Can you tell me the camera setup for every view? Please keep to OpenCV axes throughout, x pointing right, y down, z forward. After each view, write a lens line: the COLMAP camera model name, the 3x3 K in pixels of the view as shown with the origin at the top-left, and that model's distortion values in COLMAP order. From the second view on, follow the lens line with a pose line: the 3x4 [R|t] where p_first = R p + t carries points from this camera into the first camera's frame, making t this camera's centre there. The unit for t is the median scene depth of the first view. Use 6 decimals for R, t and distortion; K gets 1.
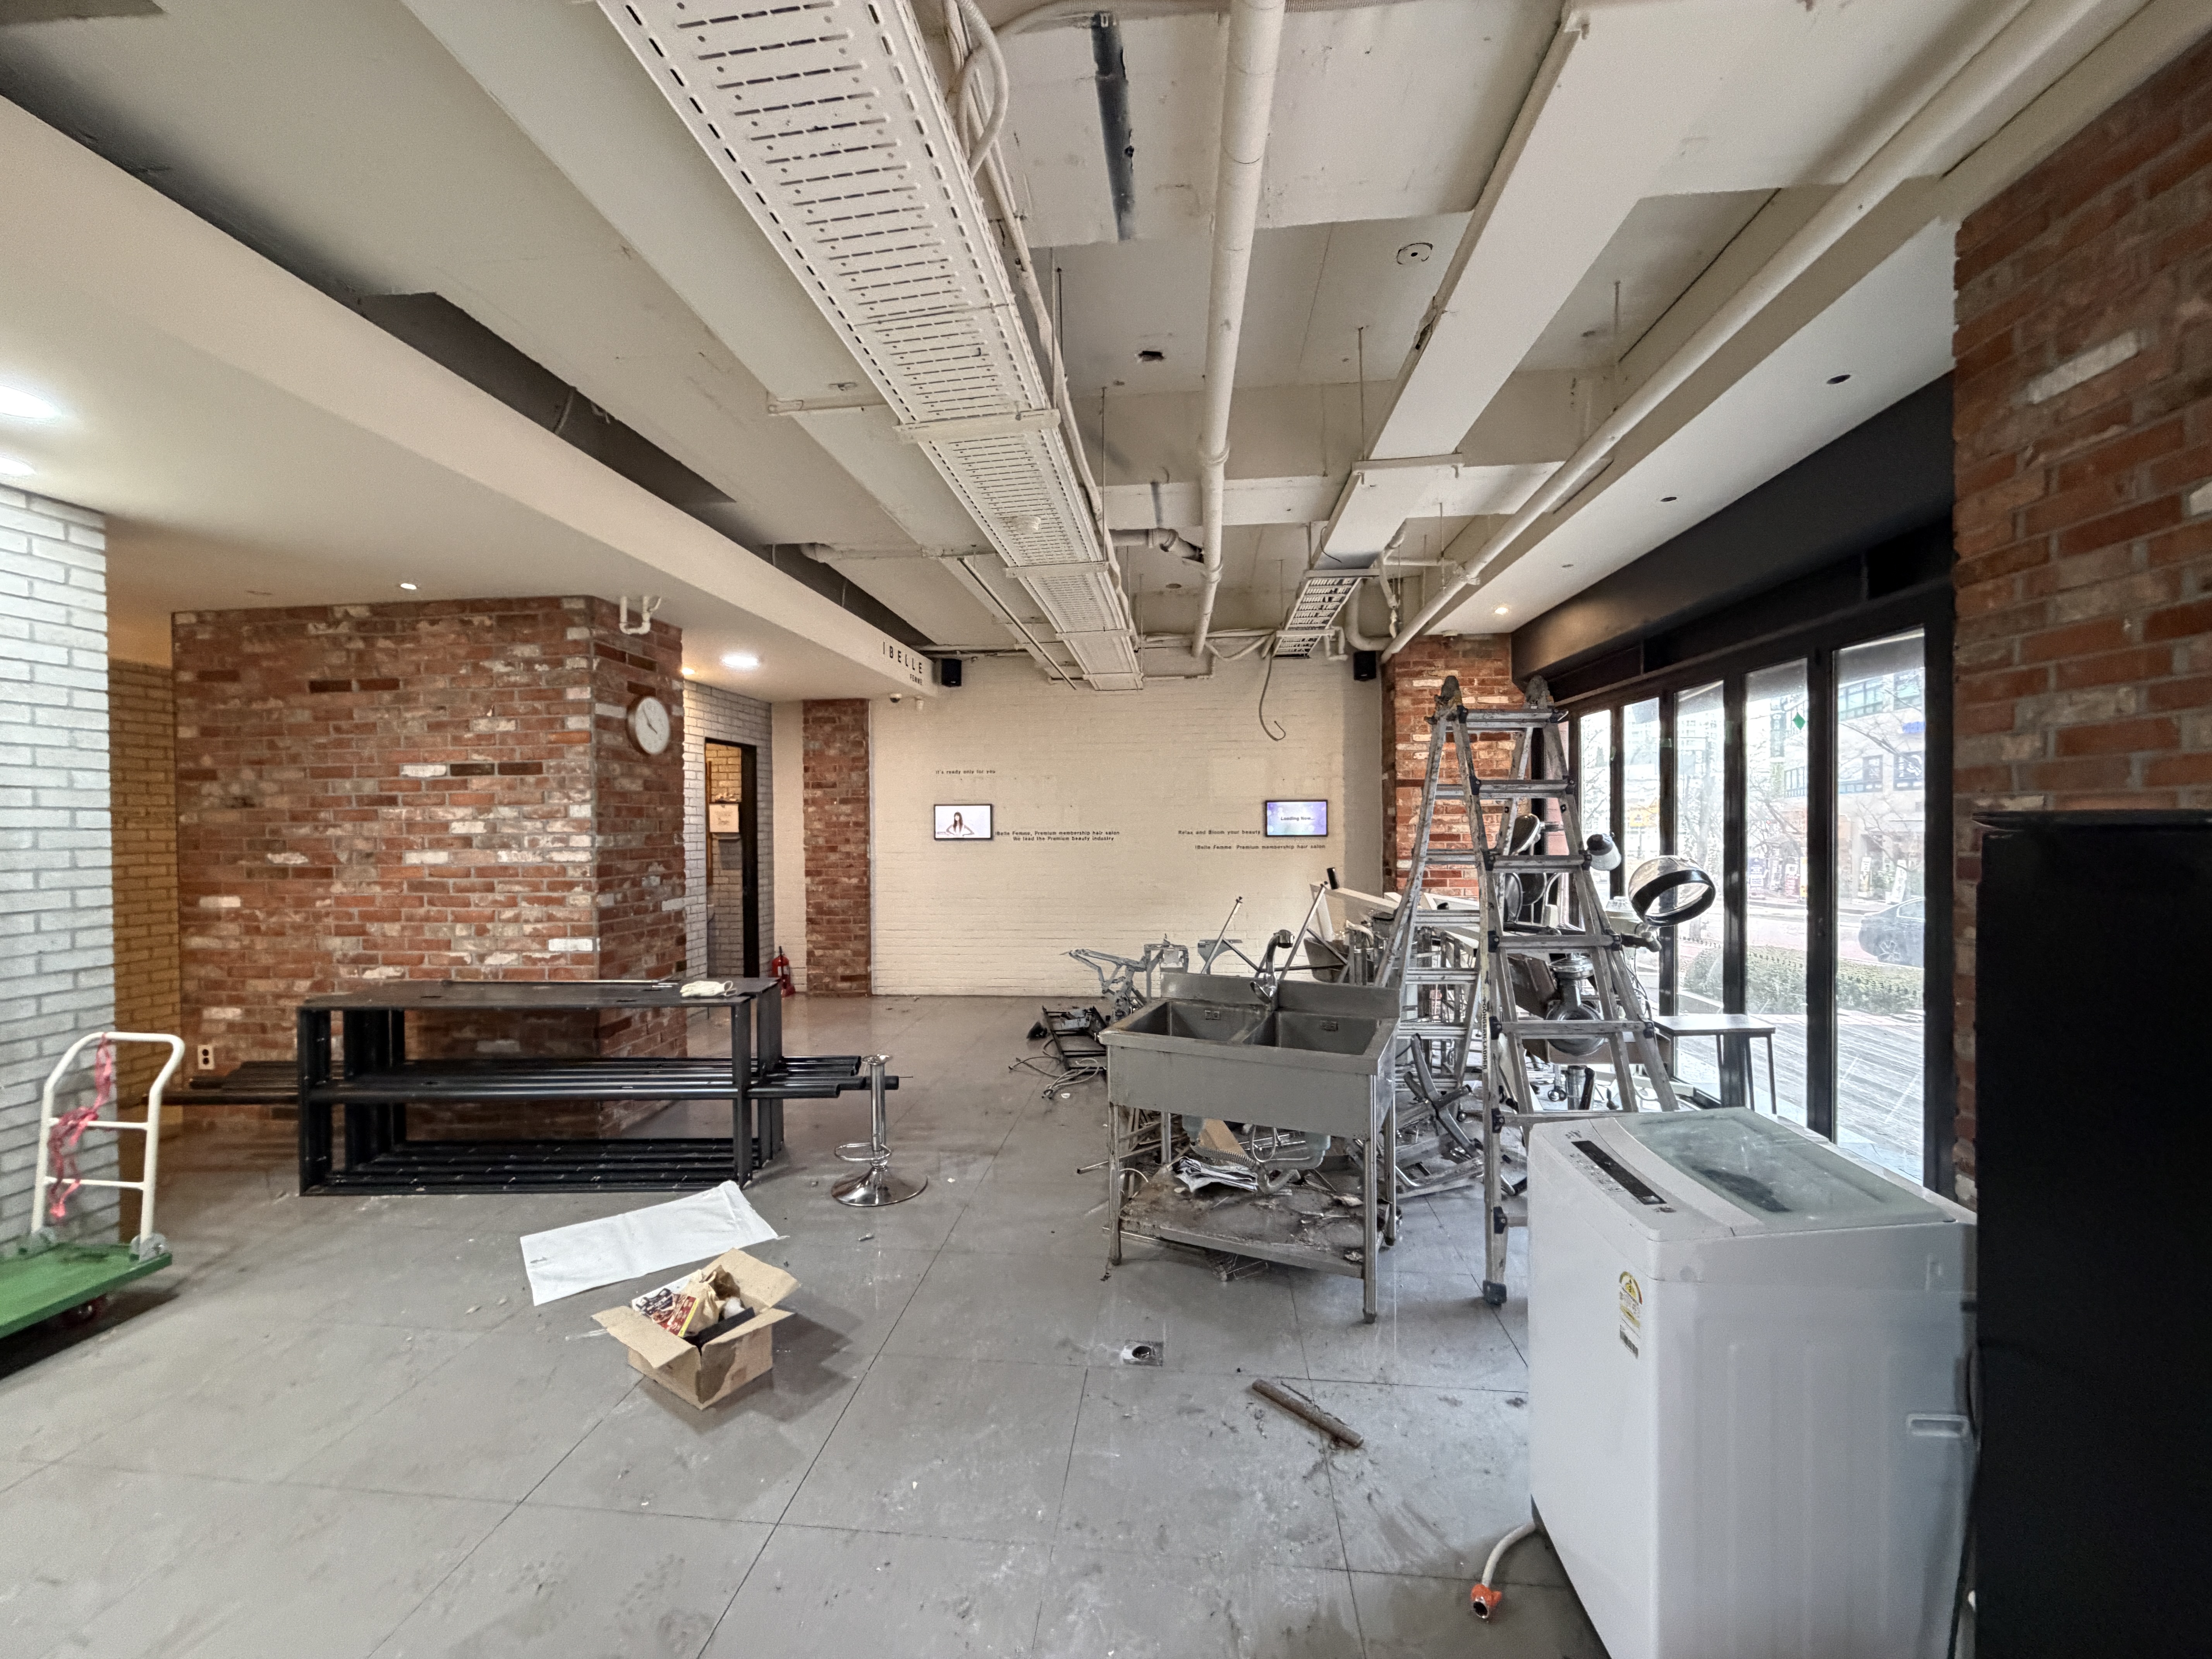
lens RADIAL K [[878.8, 0, 1098.7], [0, 878.8, 832.1], [0, 0, 1]] dist [0.000246, 0.000537]
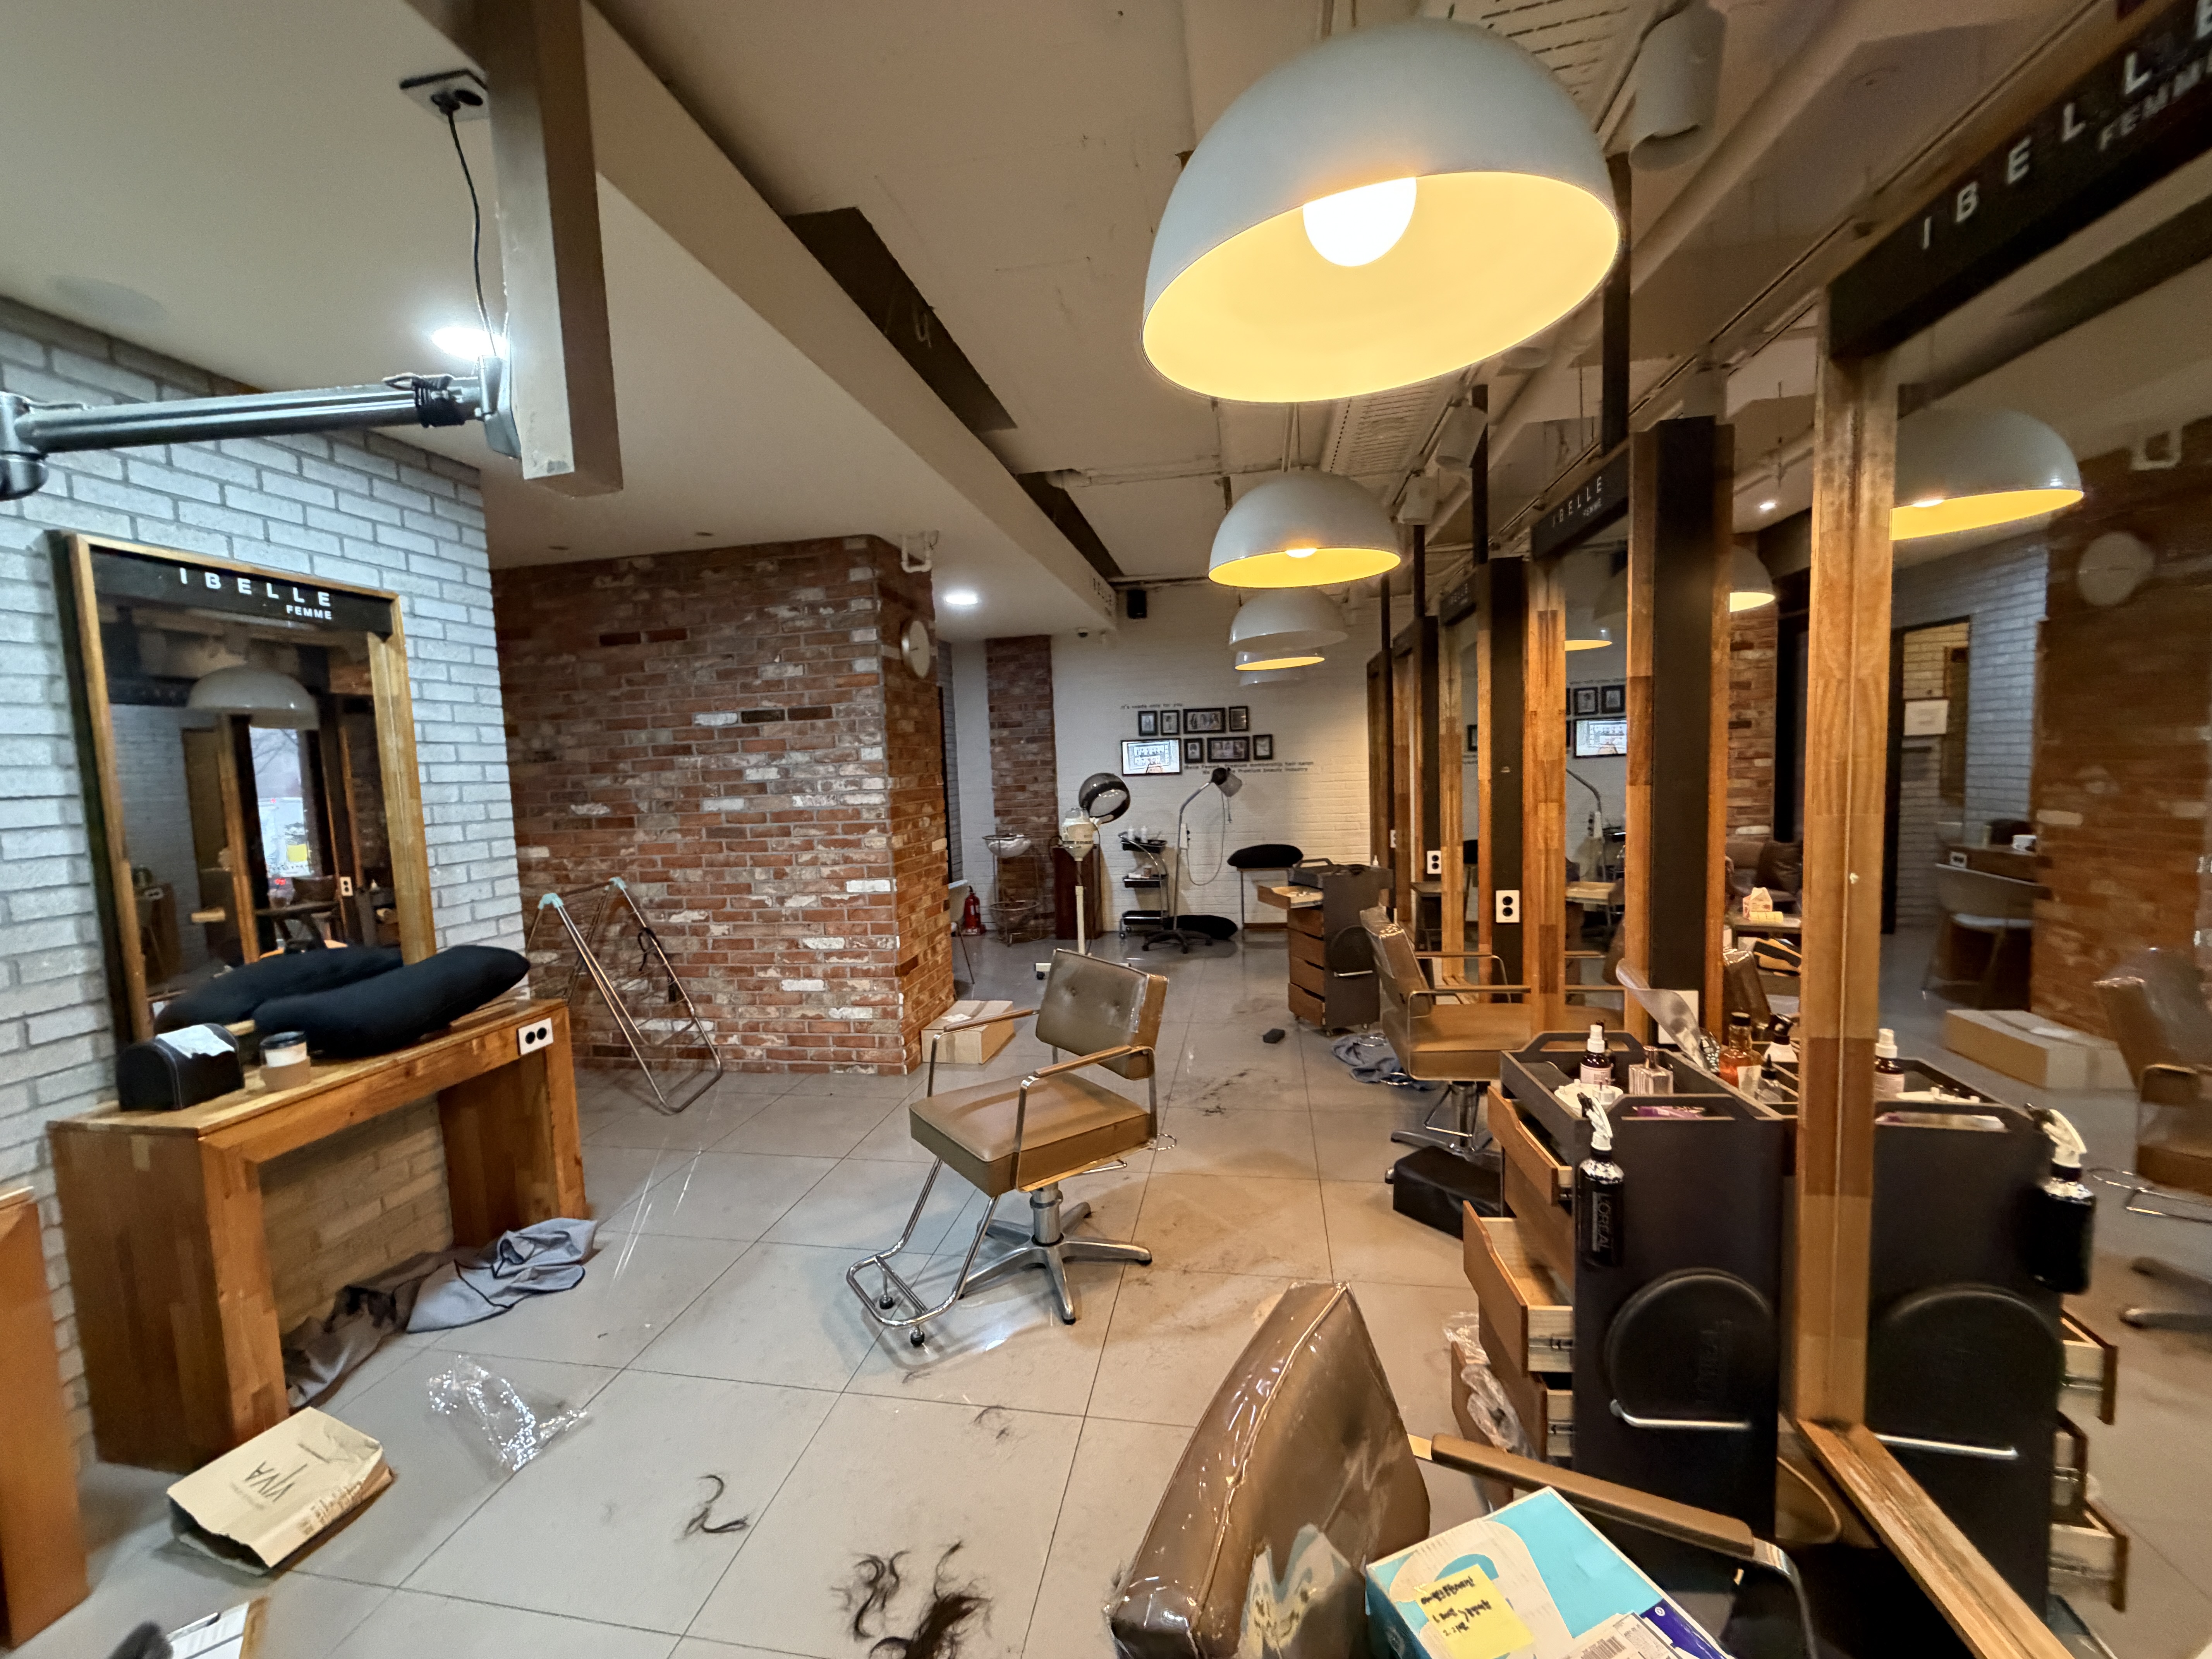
lens RADIAL K [[878.8, 0, 1098.7], [0, 878.8, 832.1], [0, 0, 1]] dist [0.000246, 0.000537]
pose [[0.996892, -0.026190, -0.074296, -0.253736], [0.031396, 0.997067, 0.069792, 0.003377], [0.072250, -0.071908, 0.994791, 0.011212]]
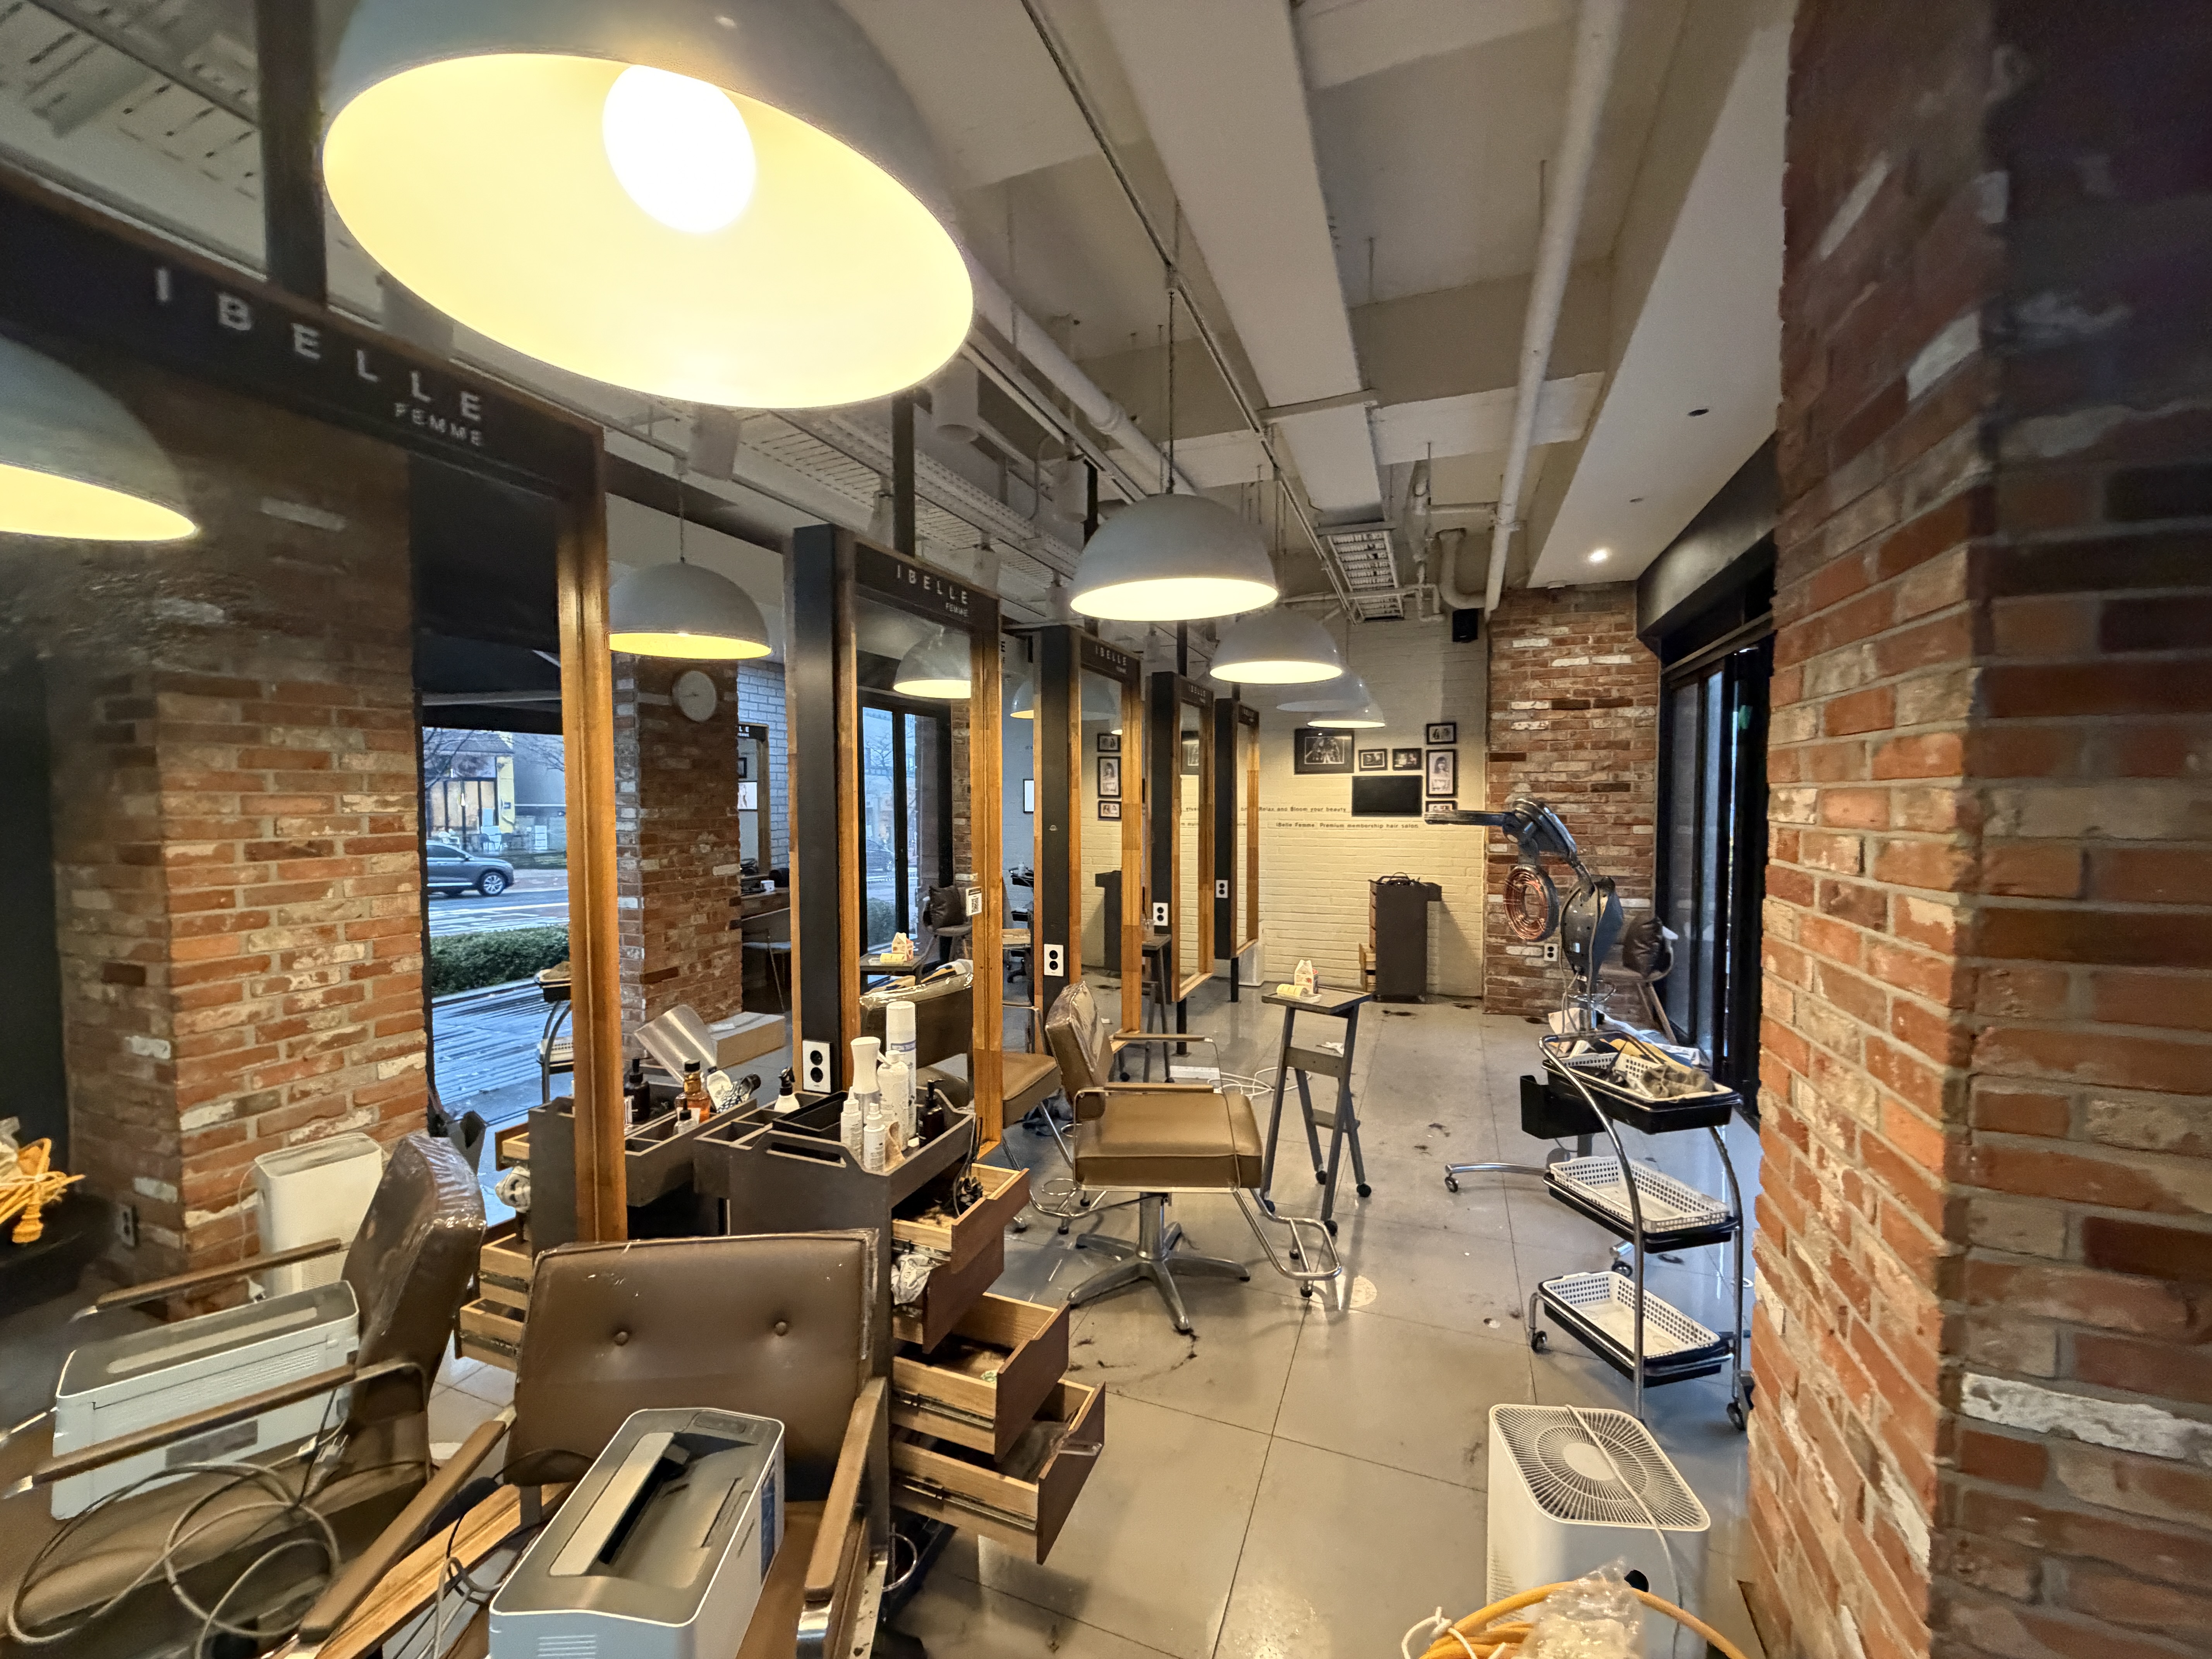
lens RADIAL K [[878.8, 0, 1098.7], [0, 878.8, 832.1], [0, 0, 1]] dist [0.000246, 0.000537]
pose [[0.964915, 0.018505, -0.261910, 0.303612], [-0.009545, 0.999326, 0.035441, -0.011369], [0.262389, -0.031698, 0.964441, 0.047133]]
